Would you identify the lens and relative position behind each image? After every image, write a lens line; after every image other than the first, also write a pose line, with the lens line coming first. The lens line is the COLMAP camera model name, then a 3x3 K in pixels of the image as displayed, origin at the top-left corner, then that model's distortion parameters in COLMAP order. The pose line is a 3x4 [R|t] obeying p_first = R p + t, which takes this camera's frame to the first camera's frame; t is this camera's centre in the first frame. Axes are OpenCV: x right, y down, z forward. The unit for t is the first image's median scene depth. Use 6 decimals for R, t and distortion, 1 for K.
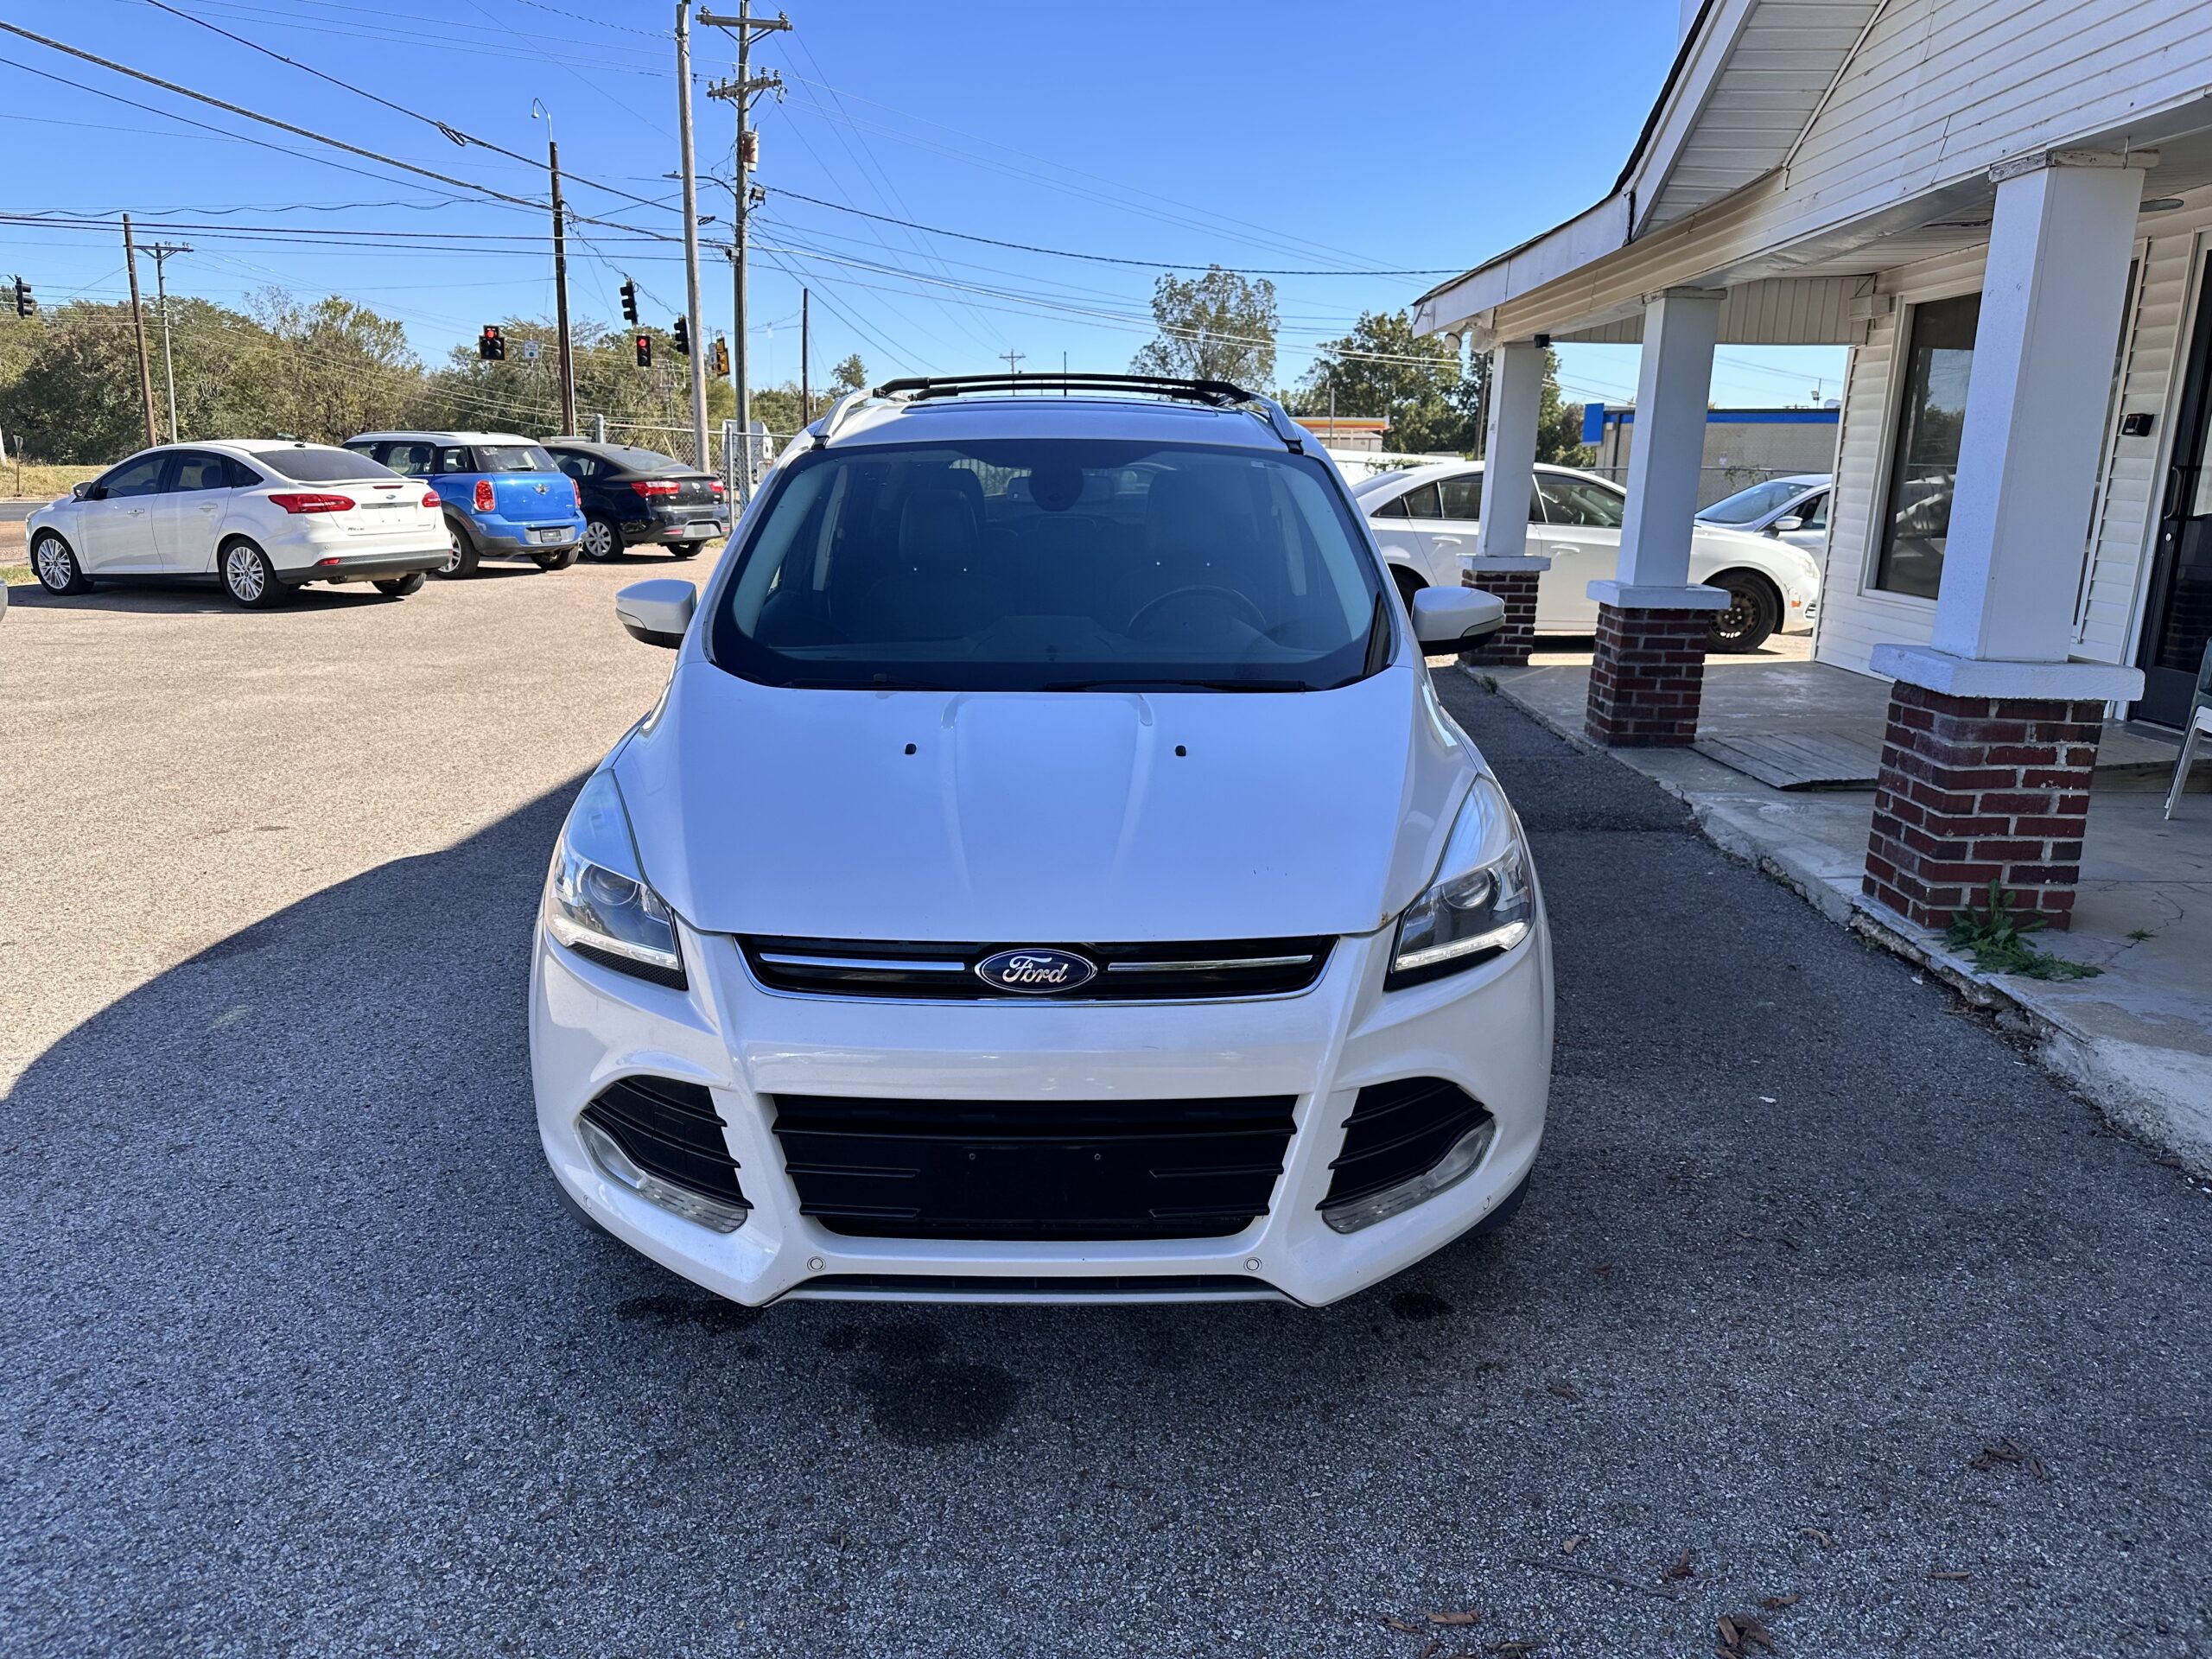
lens RADIAL K [[1549.3, 0, 1086.6], [0, 1549.3, 819.1], [0, 0, 1]] dist [0.055204, -0.061571]
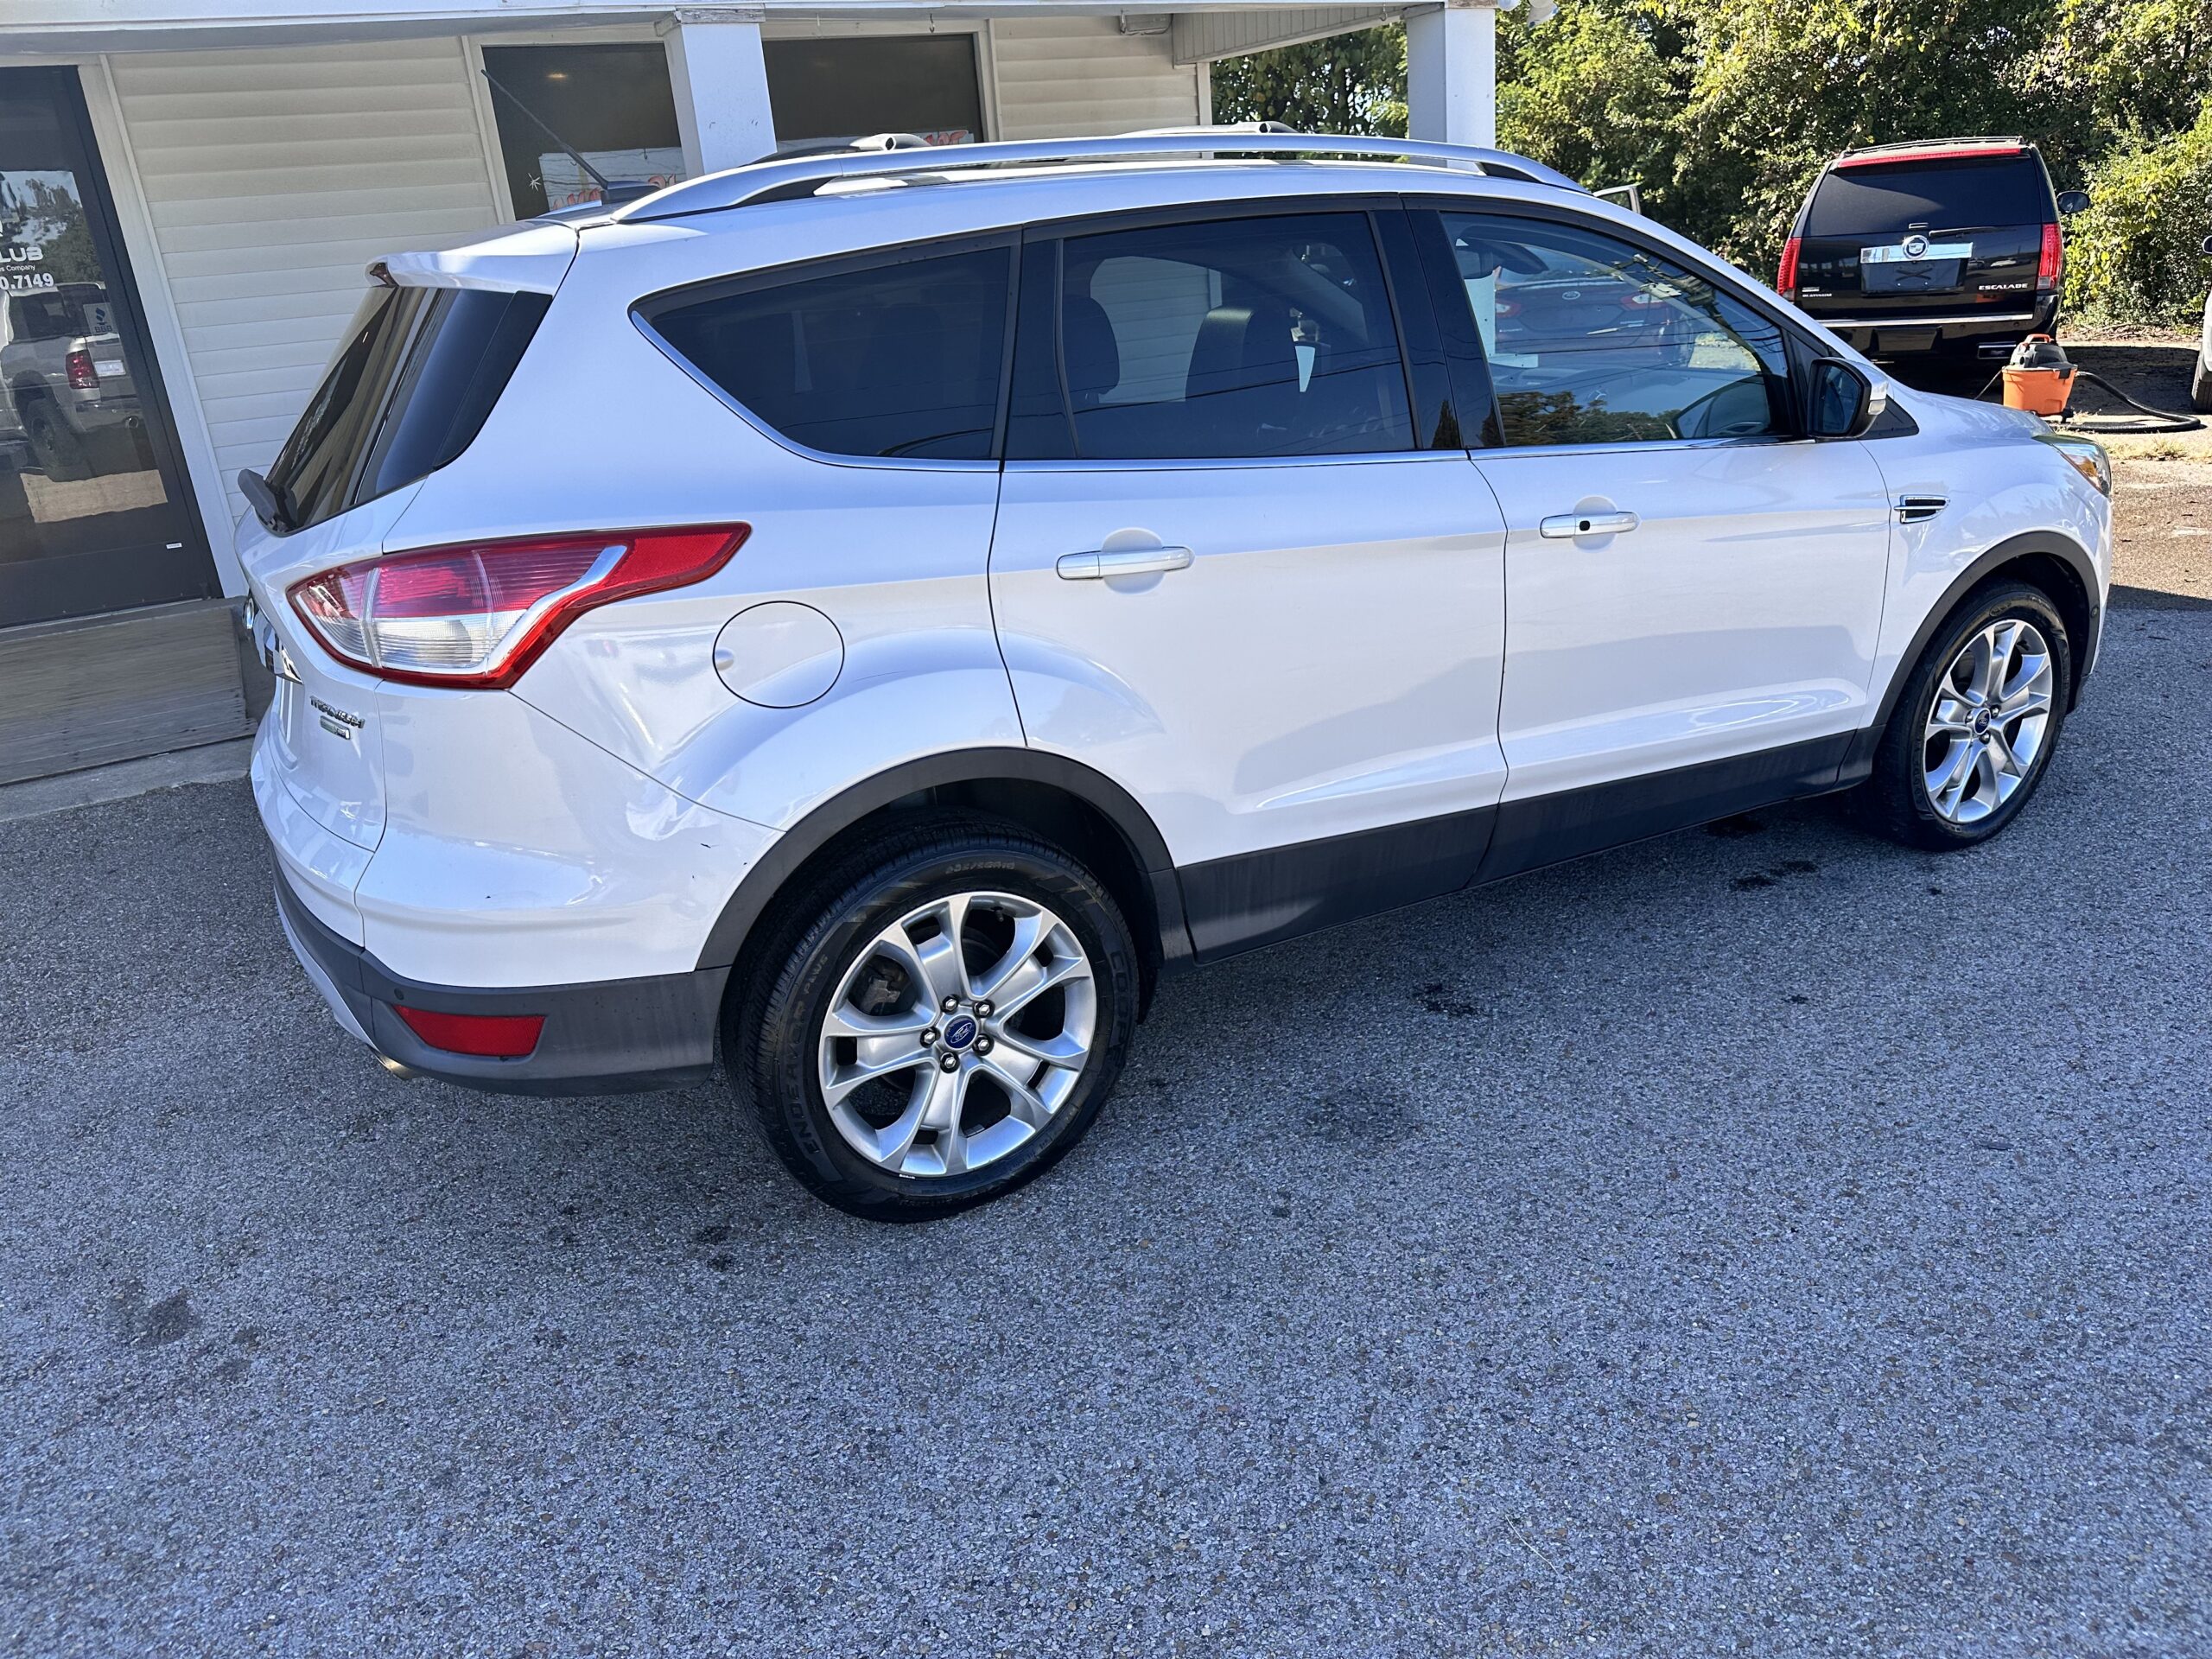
lens RADIAL K [[1549.5, 0, 1116.7], [0, 1549.5, 834.1], [0, 0, 1]] dist [0.050413, -0.060160]
pose [[-0.494714, -0.288781, 0.819673, -0.160899], [0.258720, 0.851472, 0.456135, -0.080353], [-0.829652, 0.437722, -0.346522, 0.327757]]
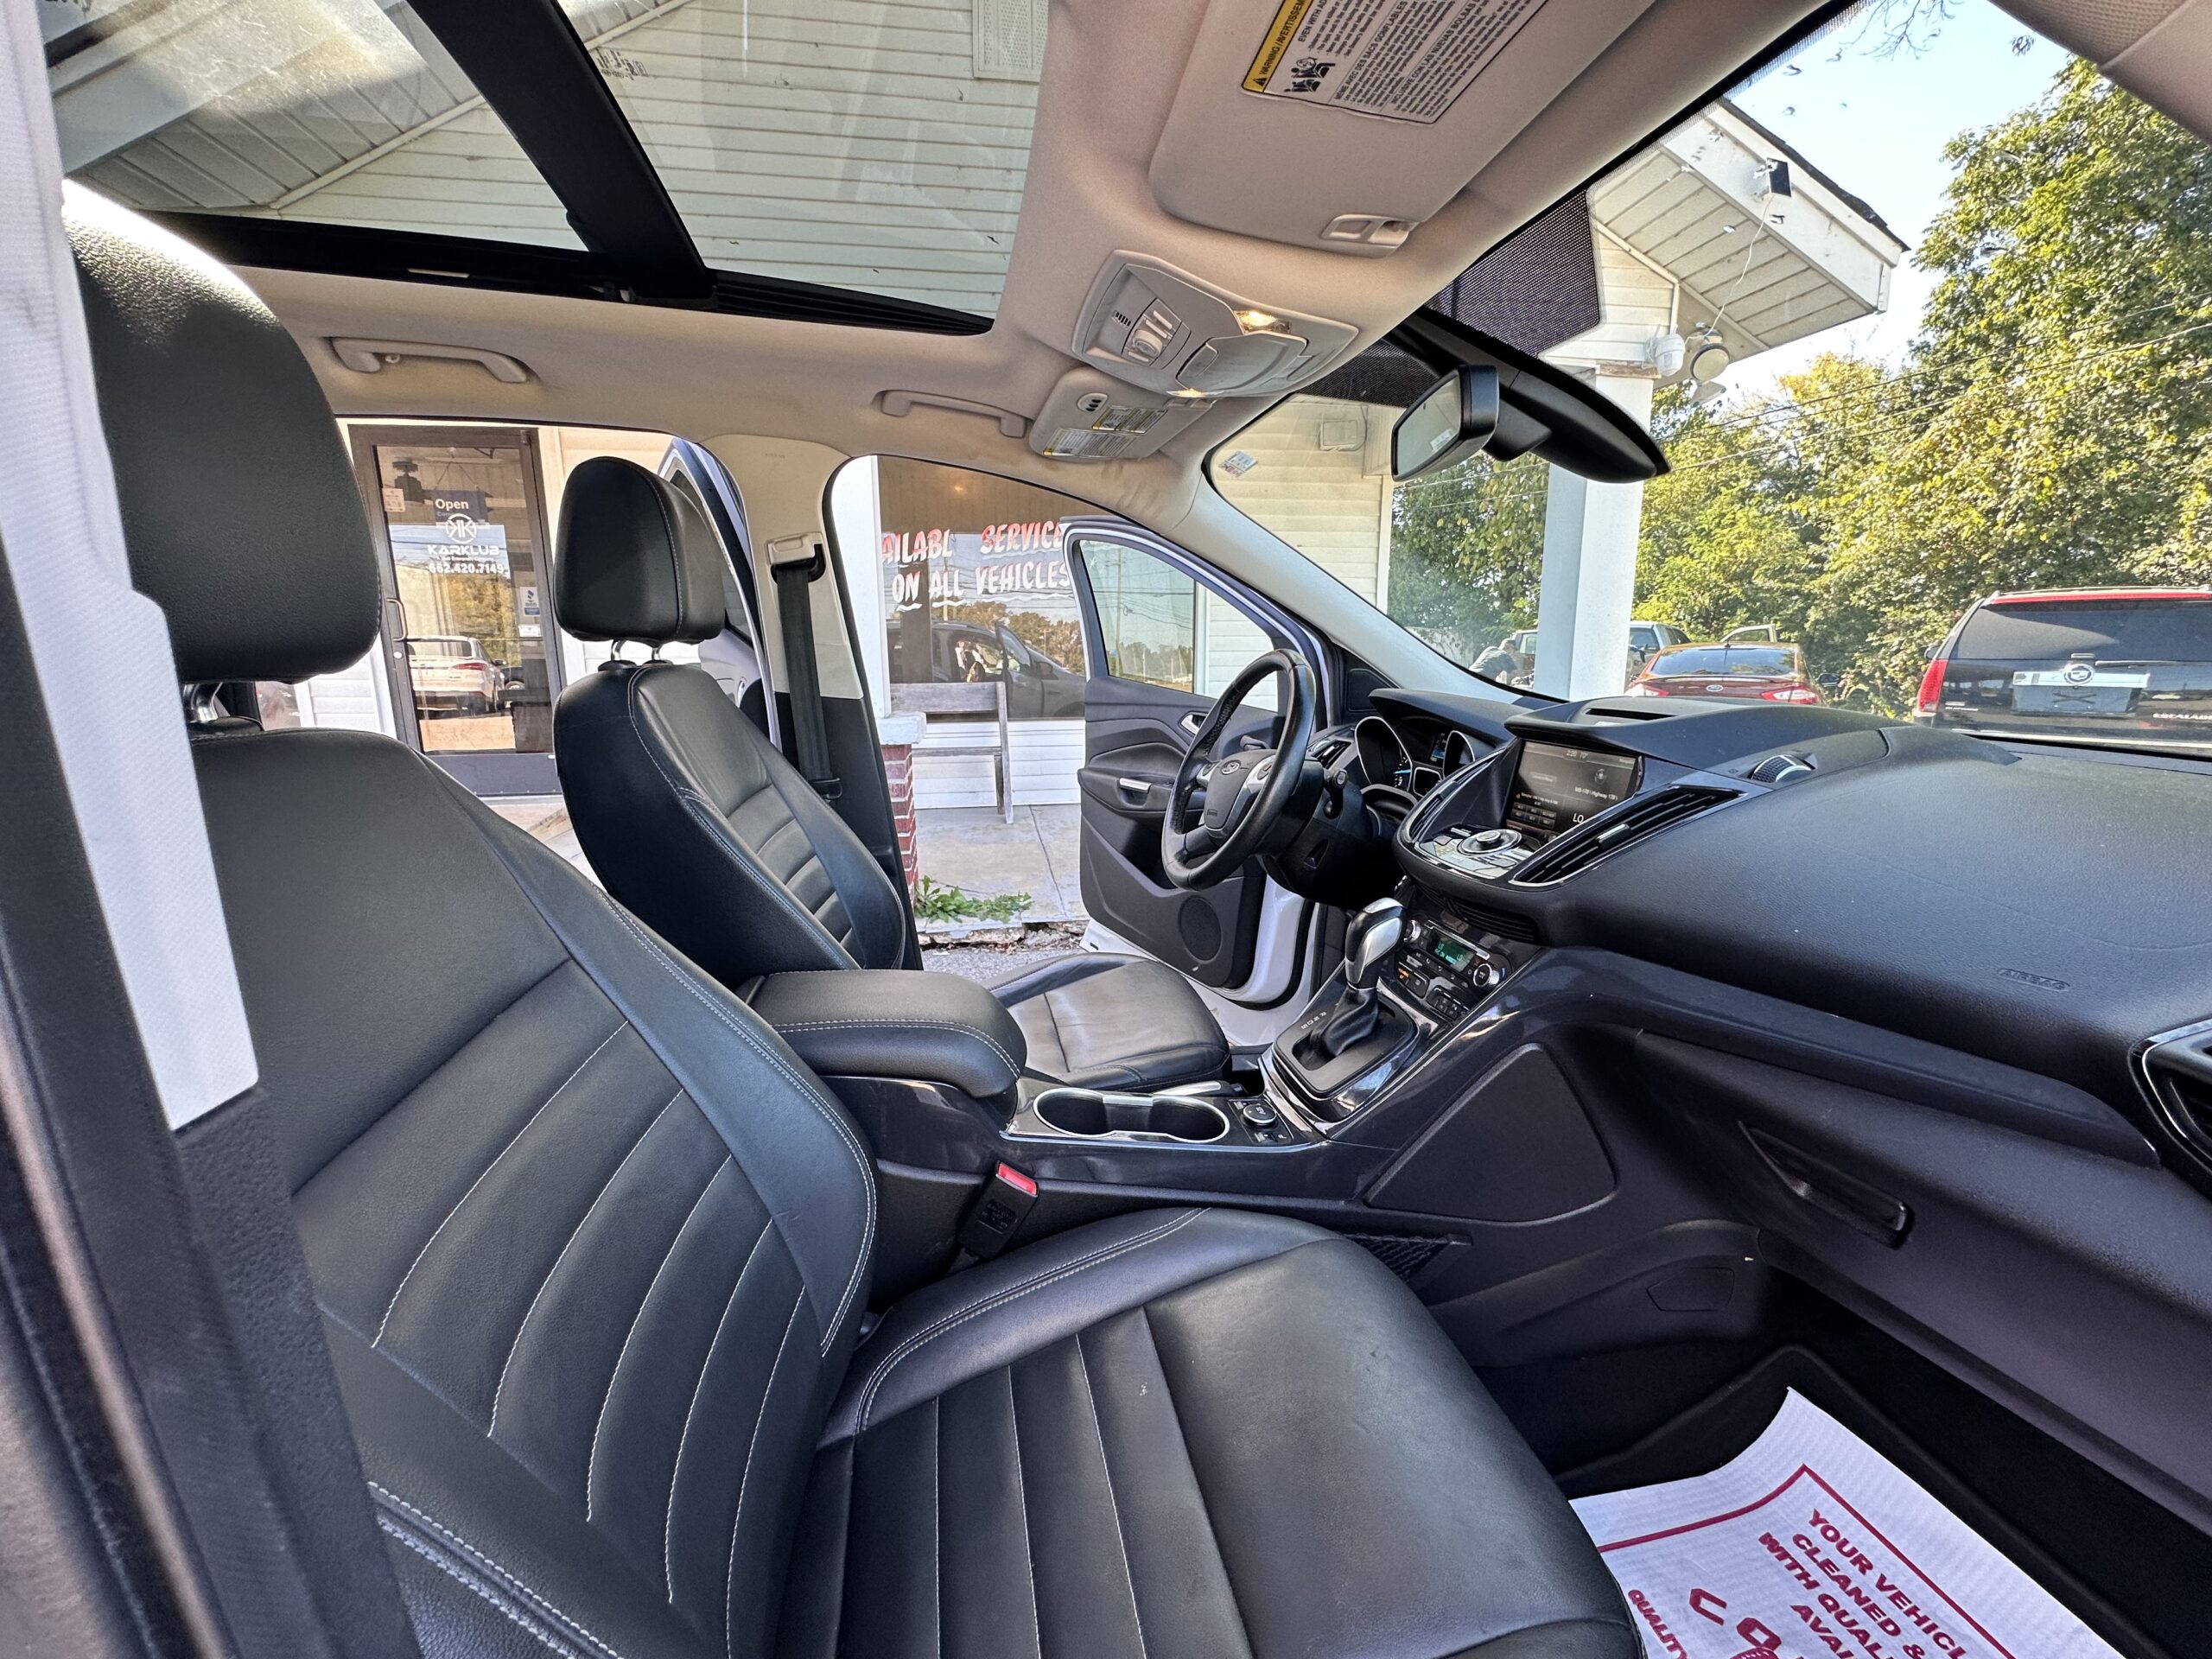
lens RADIAL K [[888.2, 0, 1106.0], [0, 888.2, 829.5], [0, 0, 1]] dist [-0.008311, -0.000538]
pose [[-0.183047, -0.207061, 0.961051, -0.052138], [0.217033, 0.944938, 0.244927, -0.037584], [-0.958848, 0.253413, -0.128029, 0.223477]]
